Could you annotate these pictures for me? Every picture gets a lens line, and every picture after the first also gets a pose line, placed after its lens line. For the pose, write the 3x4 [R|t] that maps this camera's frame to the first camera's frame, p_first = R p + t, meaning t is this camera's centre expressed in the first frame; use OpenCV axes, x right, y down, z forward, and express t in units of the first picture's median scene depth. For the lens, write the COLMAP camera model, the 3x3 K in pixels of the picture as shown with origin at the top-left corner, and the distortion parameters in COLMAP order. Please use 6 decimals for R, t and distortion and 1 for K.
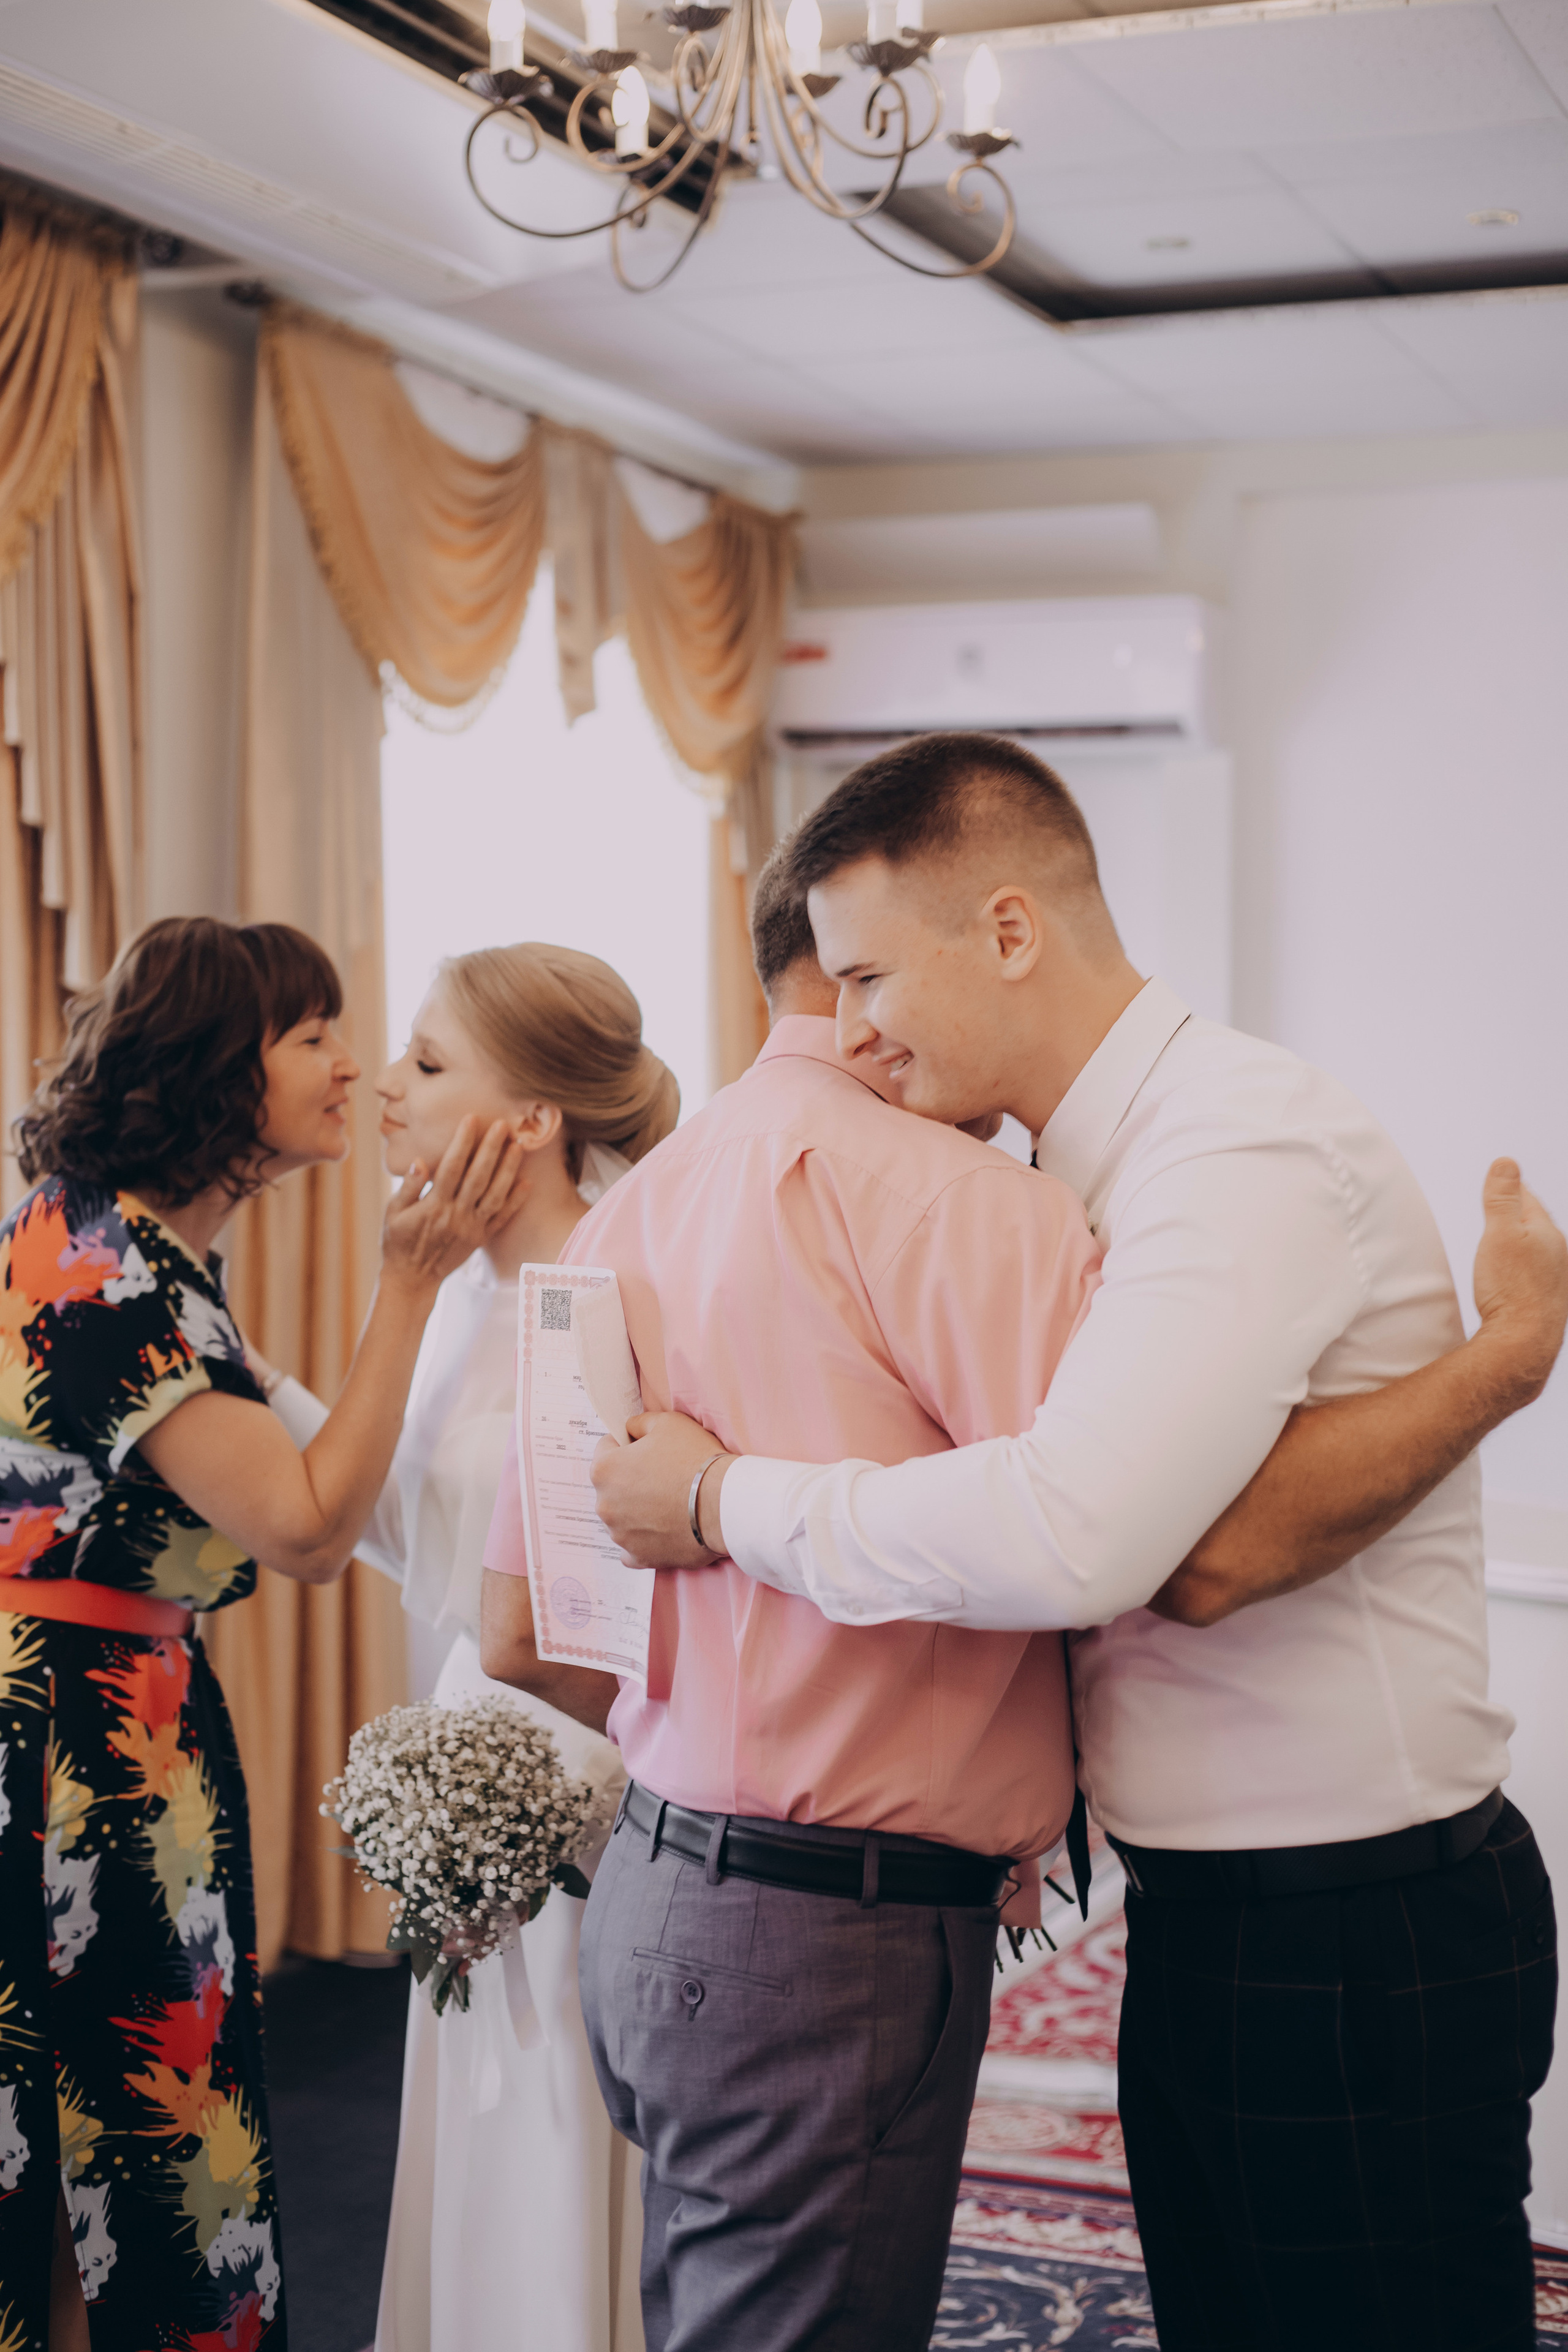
lens RADIAL K [[3379.7, 0, 784.0], [0, 3379.7, 1176.0], [0, 0, 1]] dist [-0.064119, -0.121309]
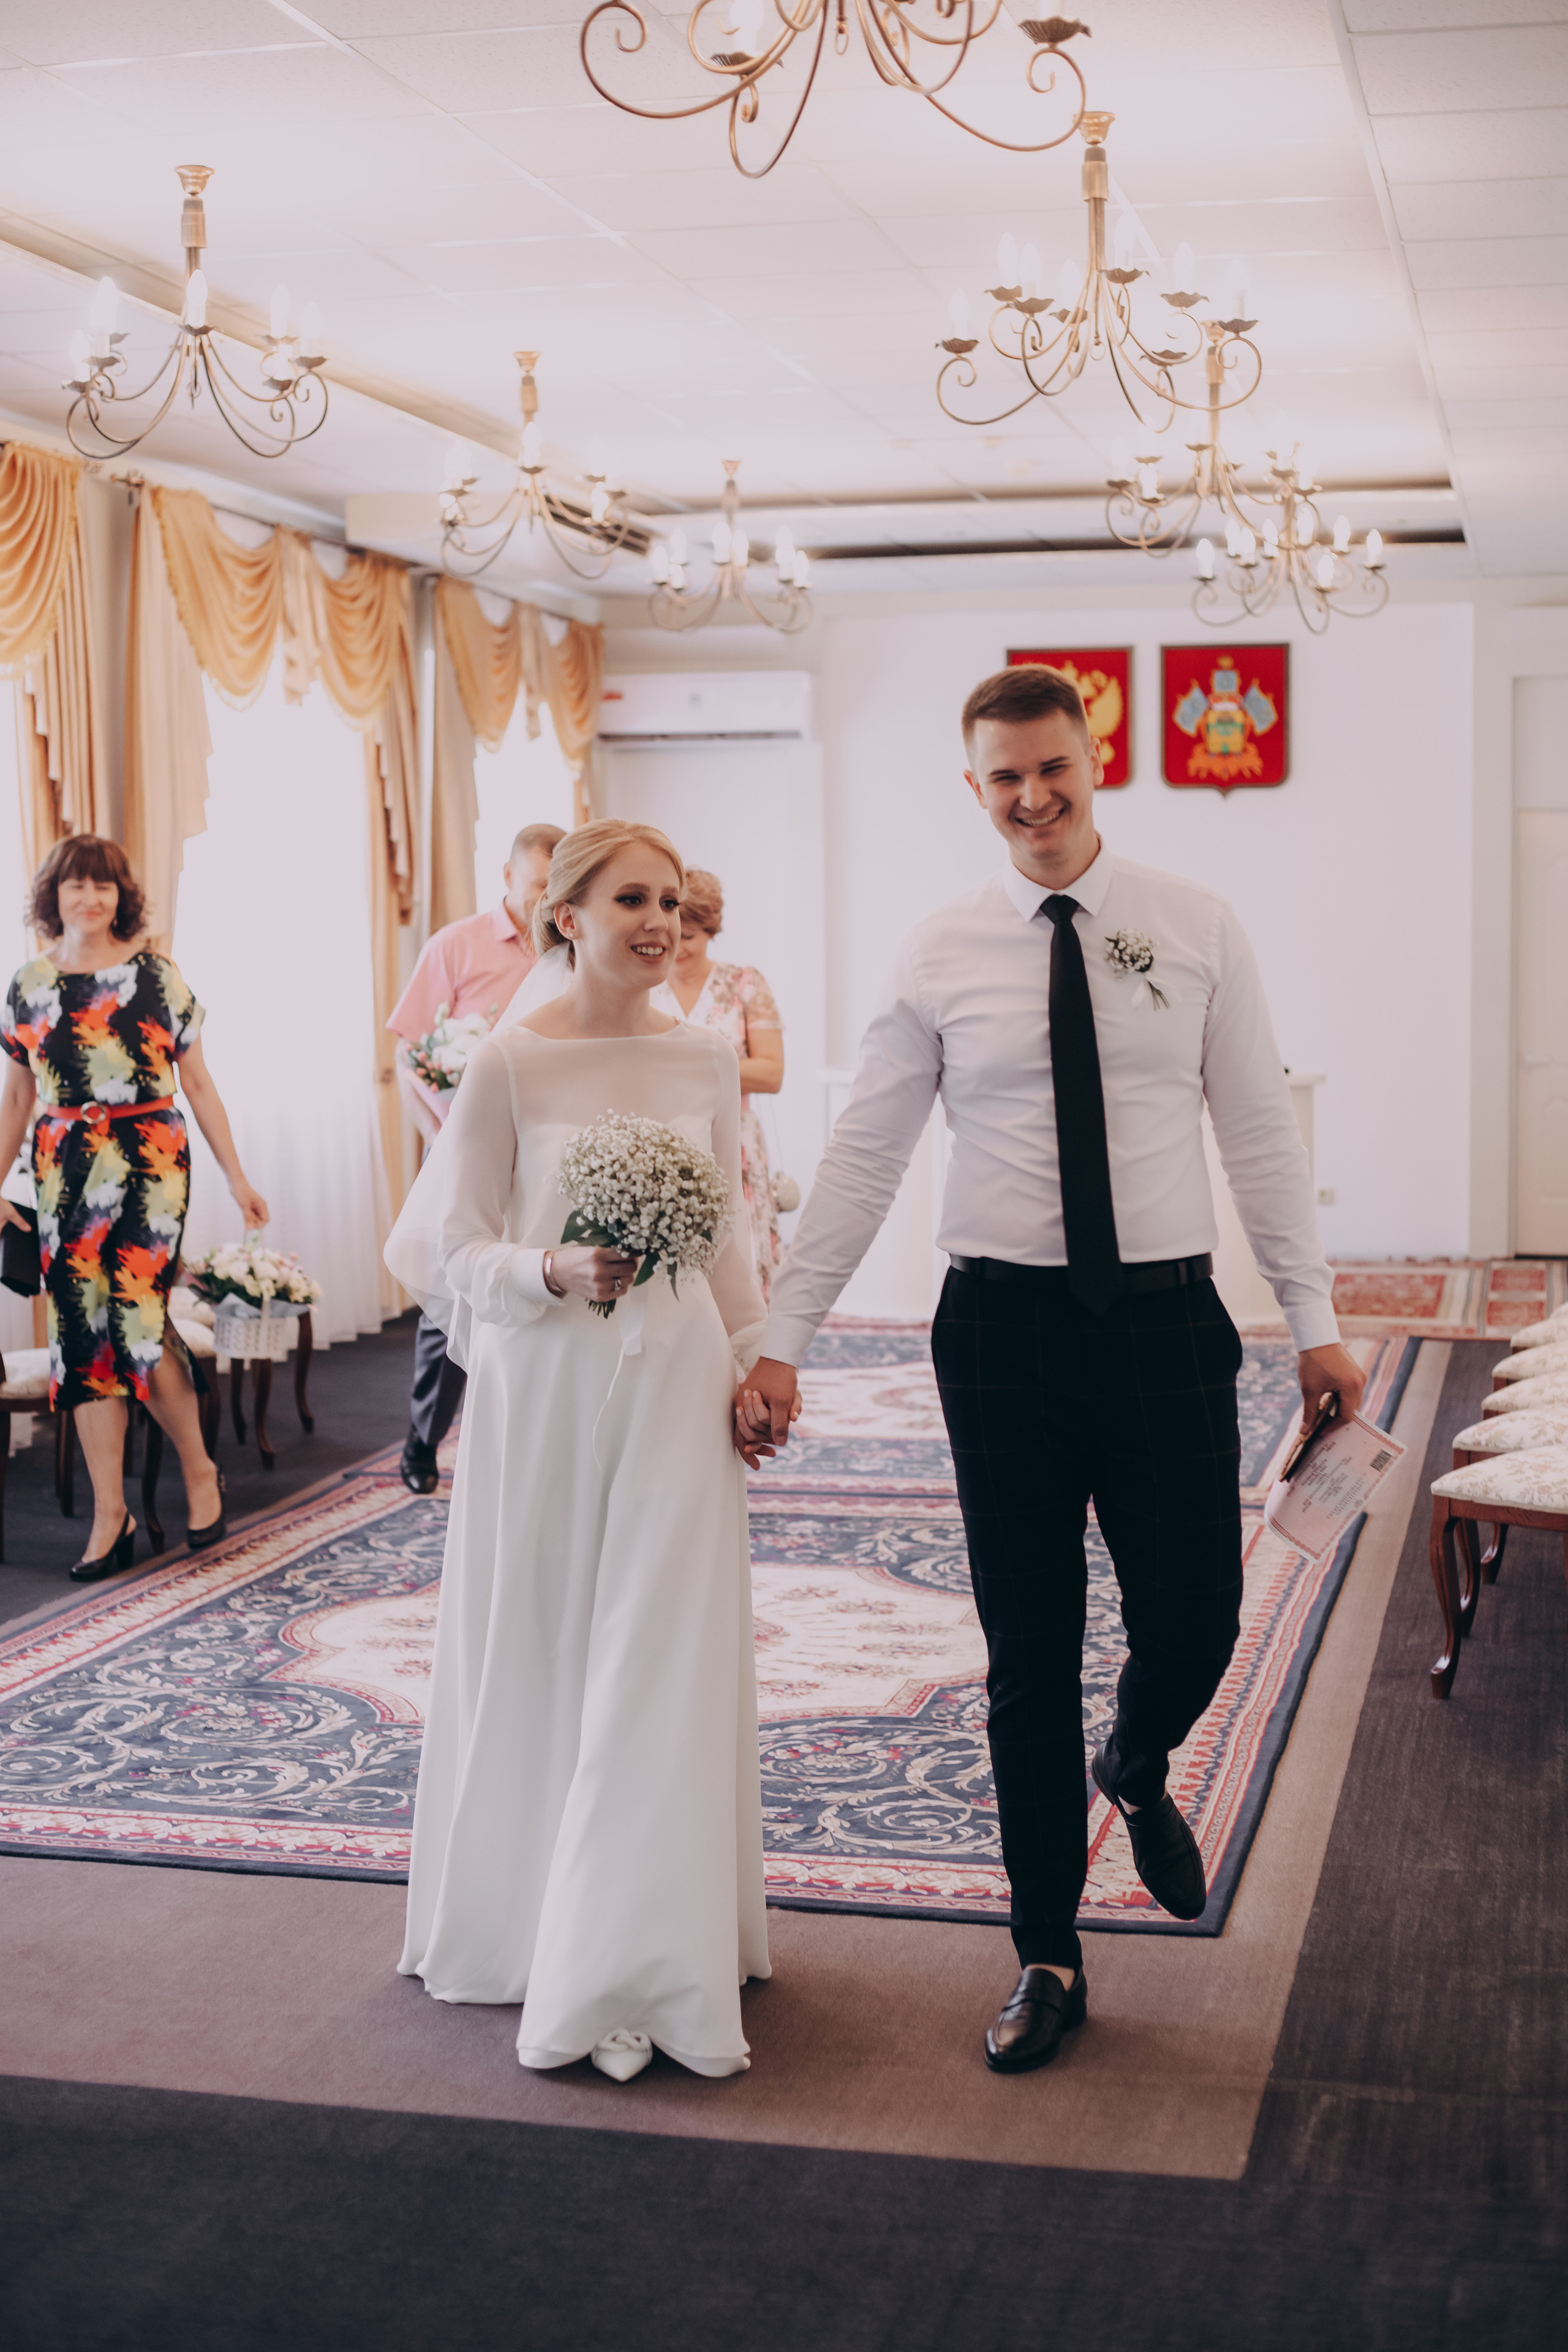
lens RADIAL K [[3342.8, 0, 792.9], [0, 3342.8, 1142.7], [0, 0, 1]] dist [-0.093721, -0.072717]
pose [[0.983372, -0.031113, 0.178917, -0.299244], [0.024028, 0.998844, 0.041633, 0.036626], [-0.180006, -0.036641, 0.982983, -1.172009]]
